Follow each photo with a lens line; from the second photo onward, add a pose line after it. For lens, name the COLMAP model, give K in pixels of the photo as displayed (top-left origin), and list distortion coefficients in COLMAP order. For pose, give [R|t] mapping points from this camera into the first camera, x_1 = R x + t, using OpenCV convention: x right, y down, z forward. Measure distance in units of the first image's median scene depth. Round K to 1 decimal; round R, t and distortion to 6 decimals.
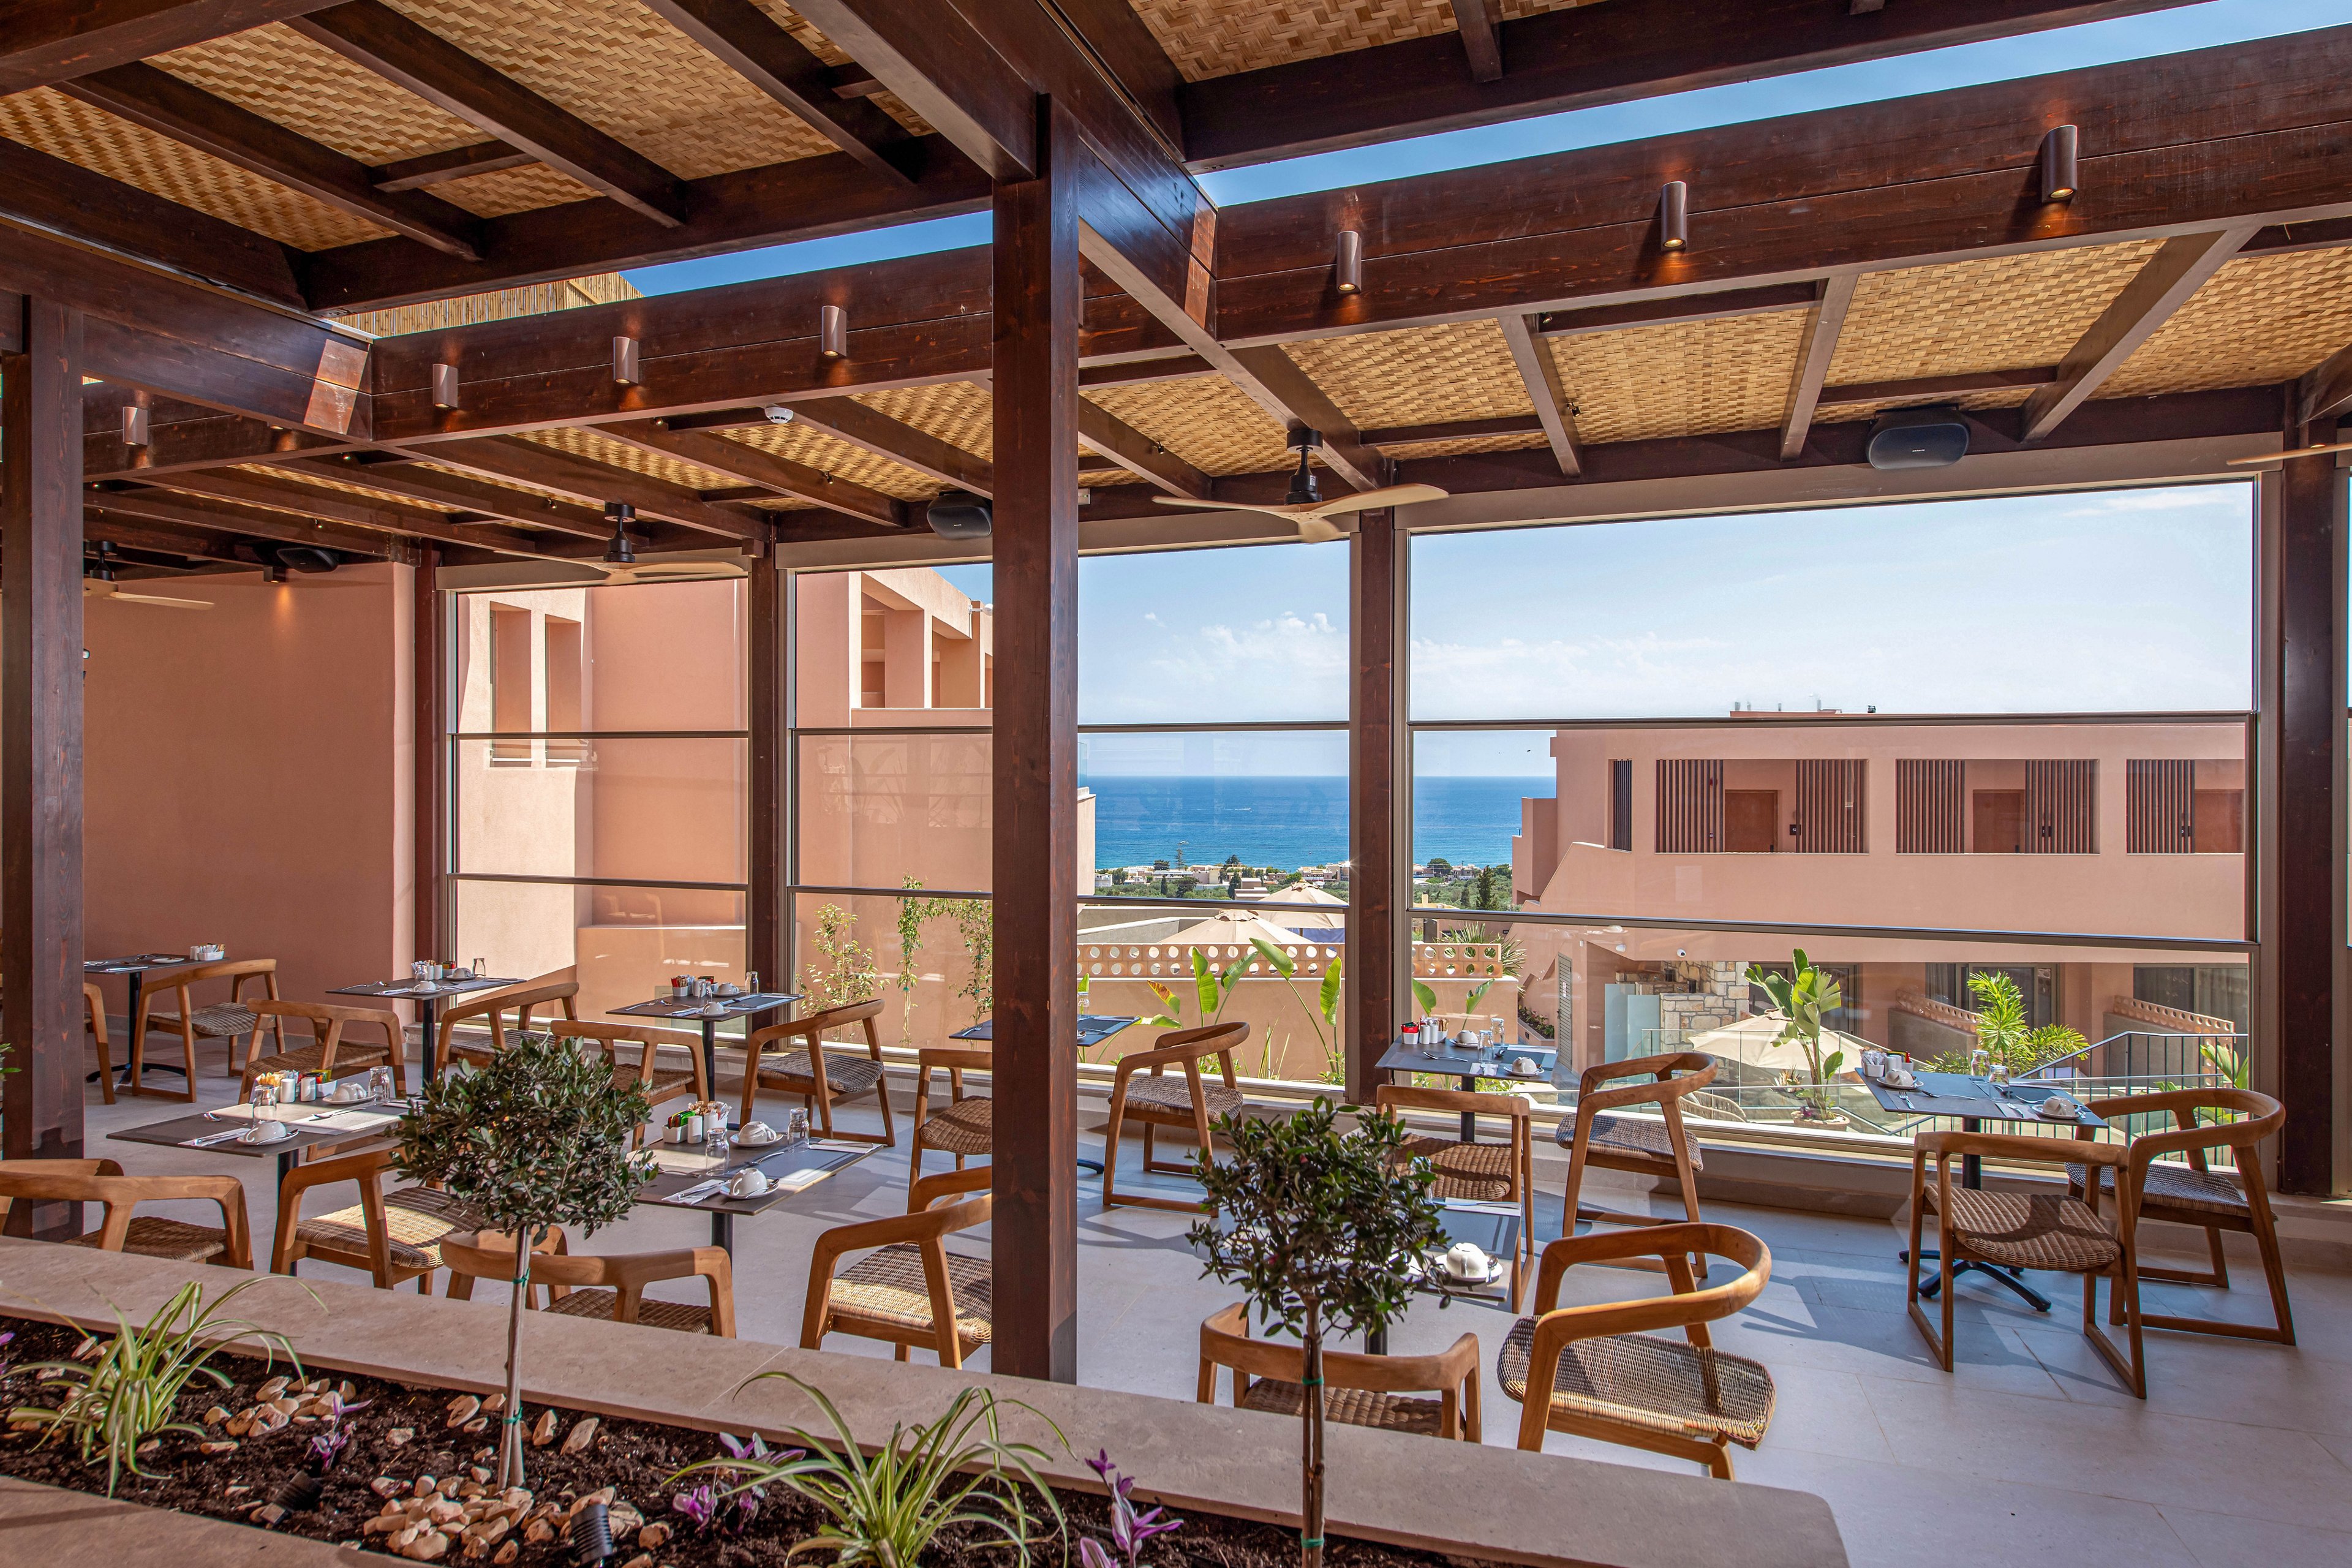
lens RADIAL K [[2058.0, 0, 1081.9], [0, 2058.0, 781.2], [0, 0, 1]] dist [0.085543, -0.181410]
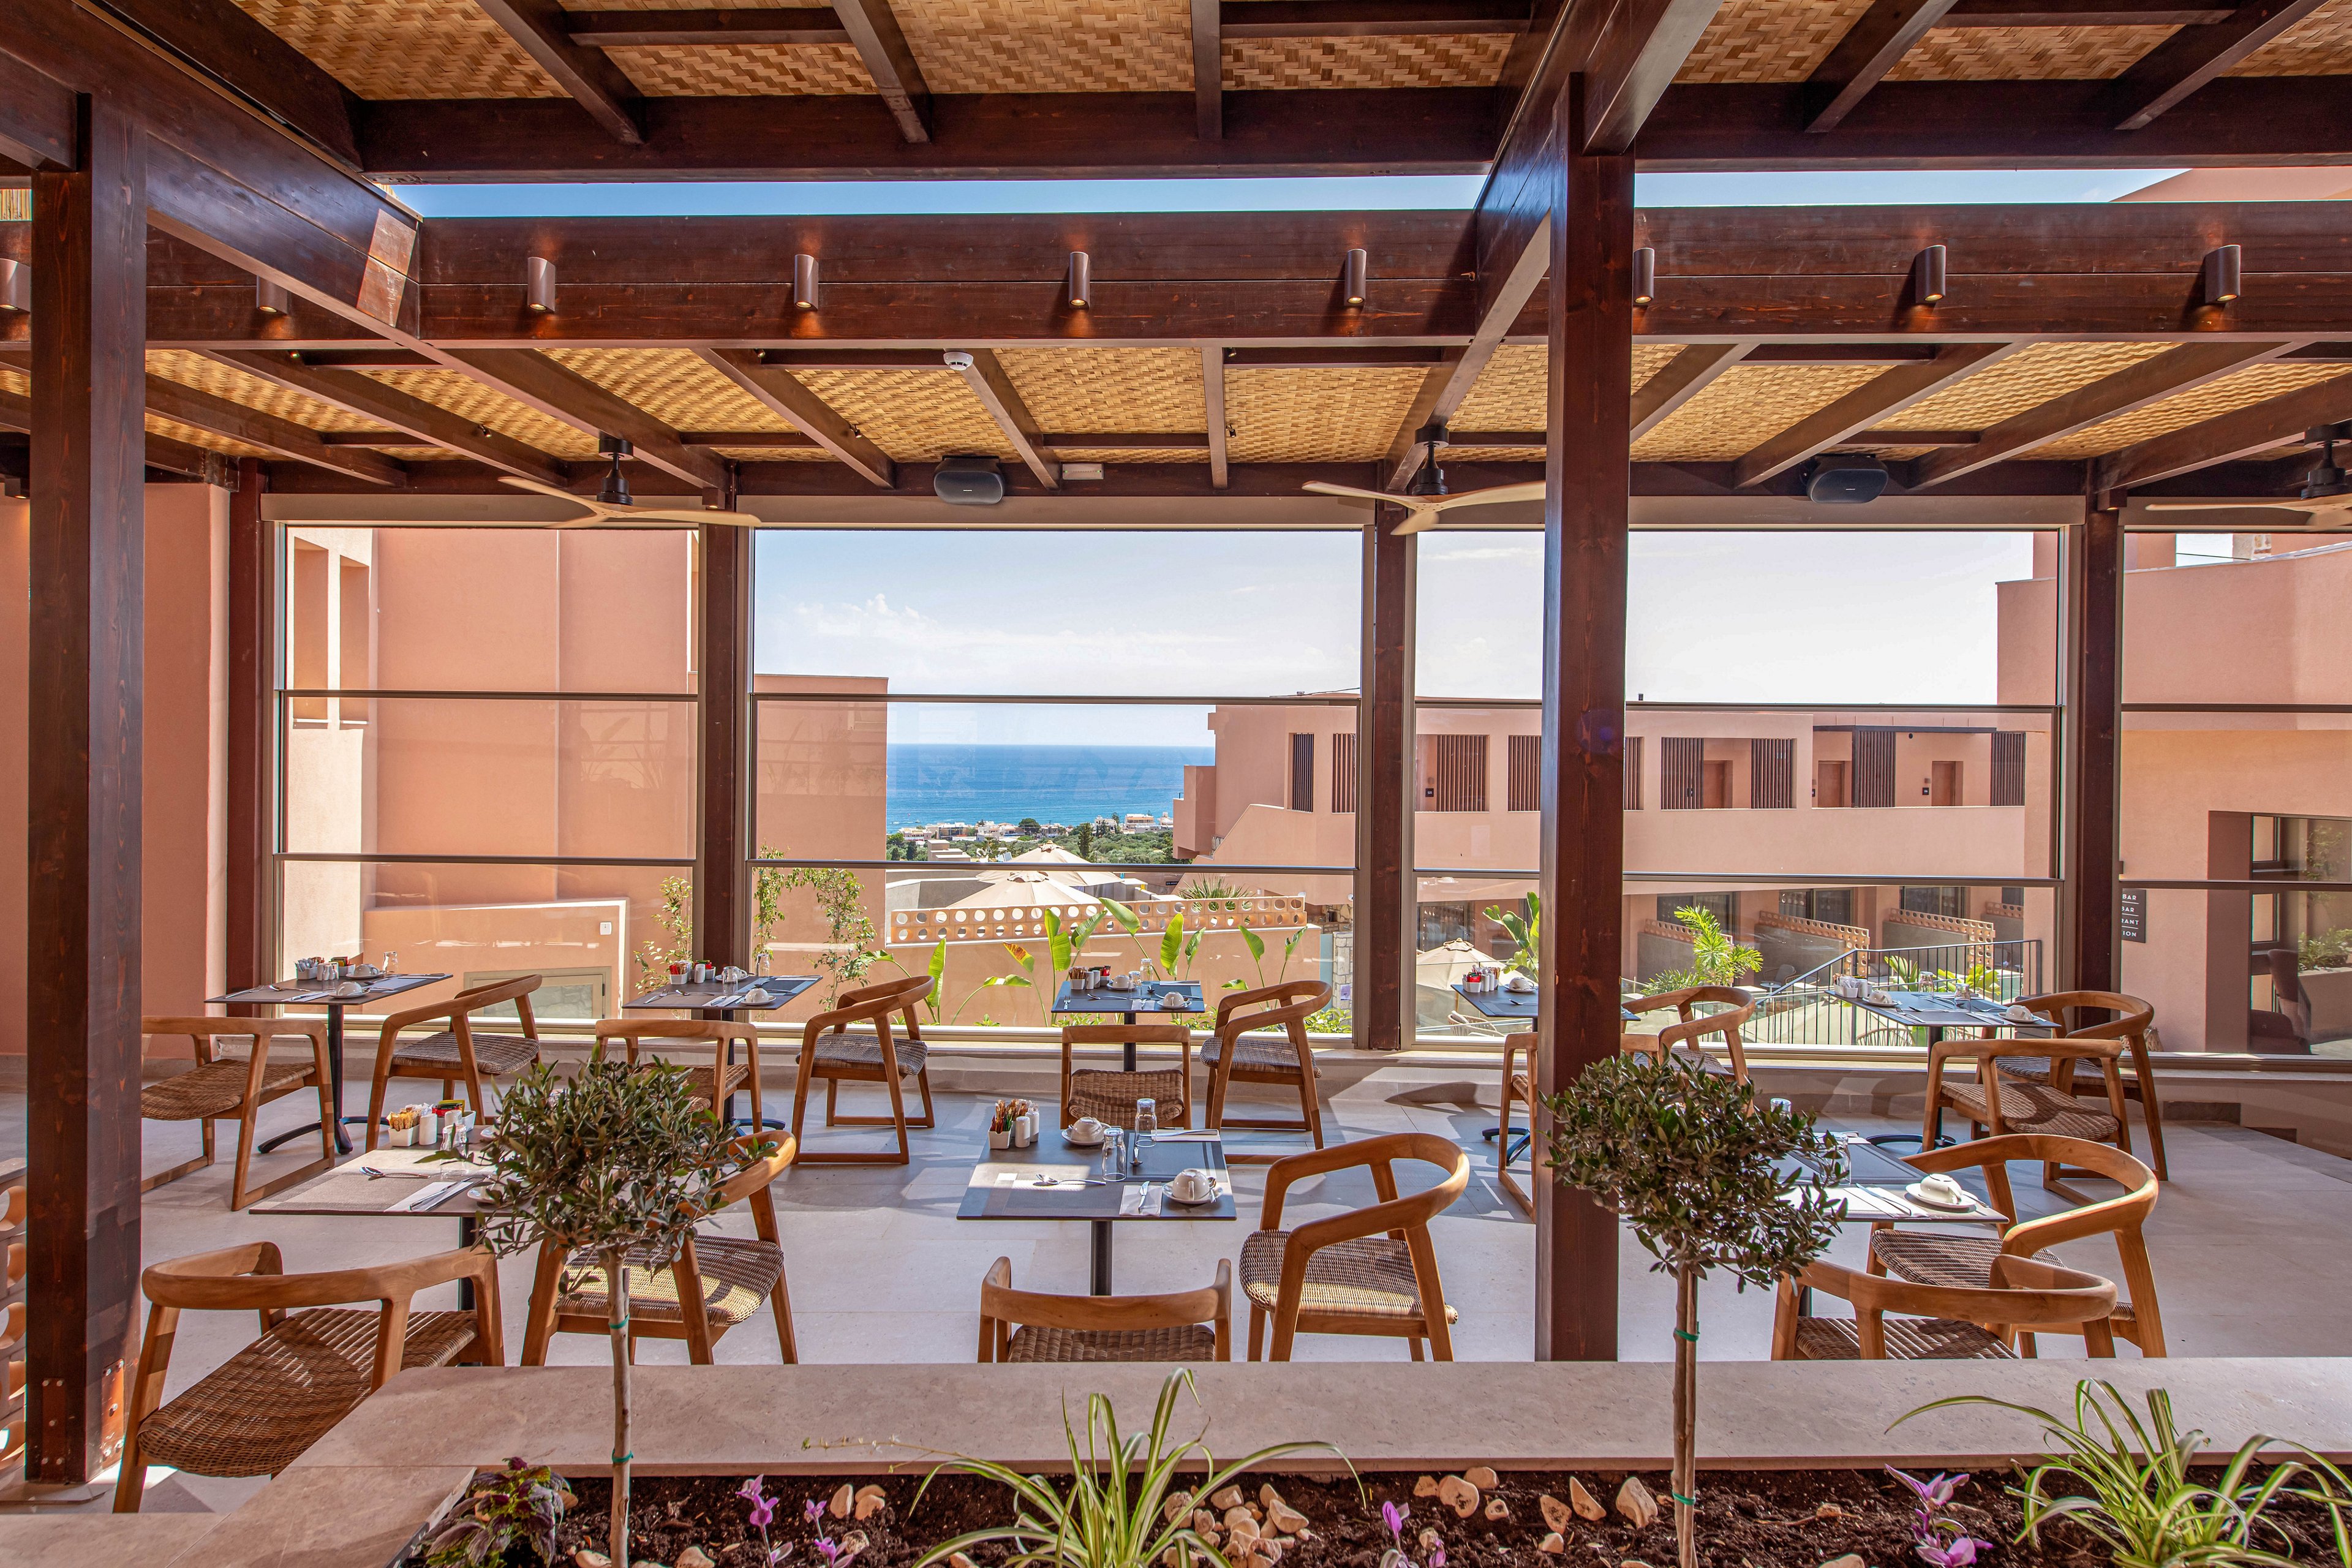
lens RADIAL K [[1746.7, 0, 1128.1], [0, 1746.7, 753.3], [0, 0, 1]] dist [0.032400, -0.064375]
pose [[0.884621, 0.005081, 0.466283, -0.331890], [-0.006571, 0.999977, 0.001570, -0.000301], [-0.466264, -0.004453, 0.884634, 0.192759]]
